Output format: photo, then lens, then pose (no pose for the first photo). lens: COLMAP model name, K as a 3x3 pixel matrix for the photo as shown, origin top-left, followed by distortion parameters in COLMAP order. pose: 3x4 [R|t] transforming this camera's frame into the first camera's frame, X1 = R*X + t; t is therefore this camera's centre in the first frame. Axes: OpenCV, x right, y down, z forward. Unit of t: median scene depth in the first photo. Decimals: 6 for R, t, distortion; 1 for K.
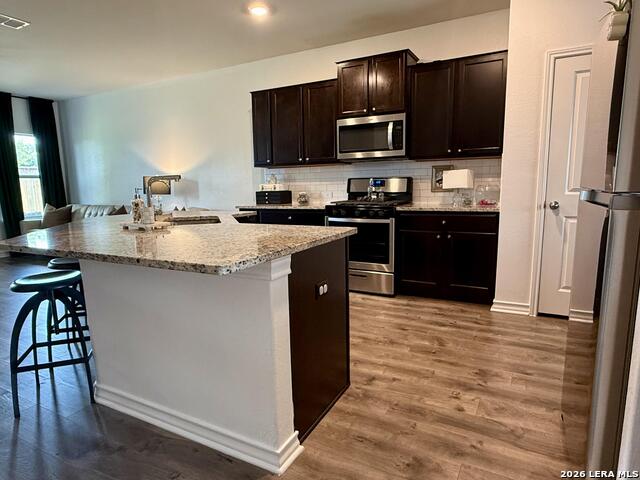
lens RADIAL K [[386.9, 0, 319.2], [0, 386.9, 240.2], [0, 0, 1]] dist [-0.008399, -0.001177]
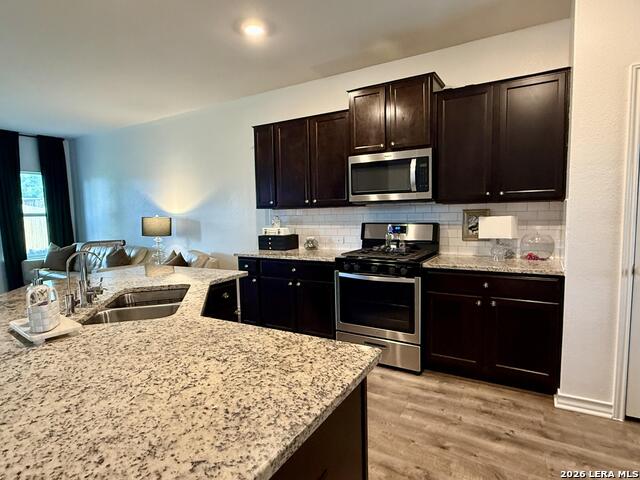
lens RADIAL K [[355.3, 0, 319.5], [0, 355.3, 240.1], [0, 0, 1]] dist [-0.005593, -0.000908]
pose [[0.999145, -0.001628, -0.041319, 0.013946], [-0.000896, 0.998138, -0.060993, -0.080342], [0.041341, 0.060978, 0.997283, 0.229297]]
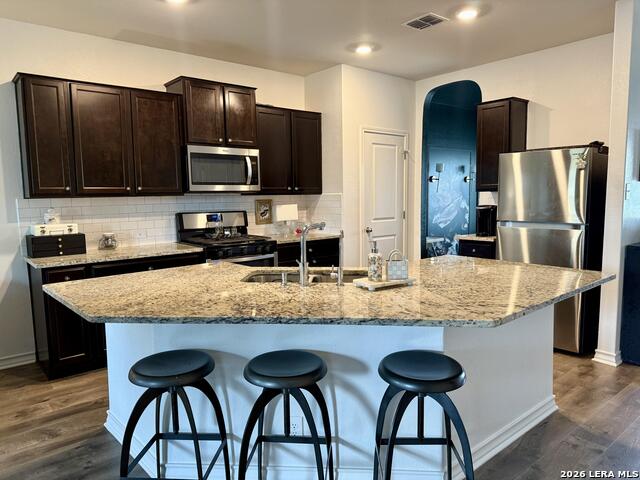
lens RADIAL K [[457.9, 0, 320.1], [0, 457.9, 244.9], [0, 0, 1]] dist [0.011267, -0.007796]
pose [[0.360838, -0.085065, 0.928741, -0.812072], [0.143194, 0.989077, 0.034957, -0.091743], [-0.921570, 0.120377, 0.369077, 0.402370]]
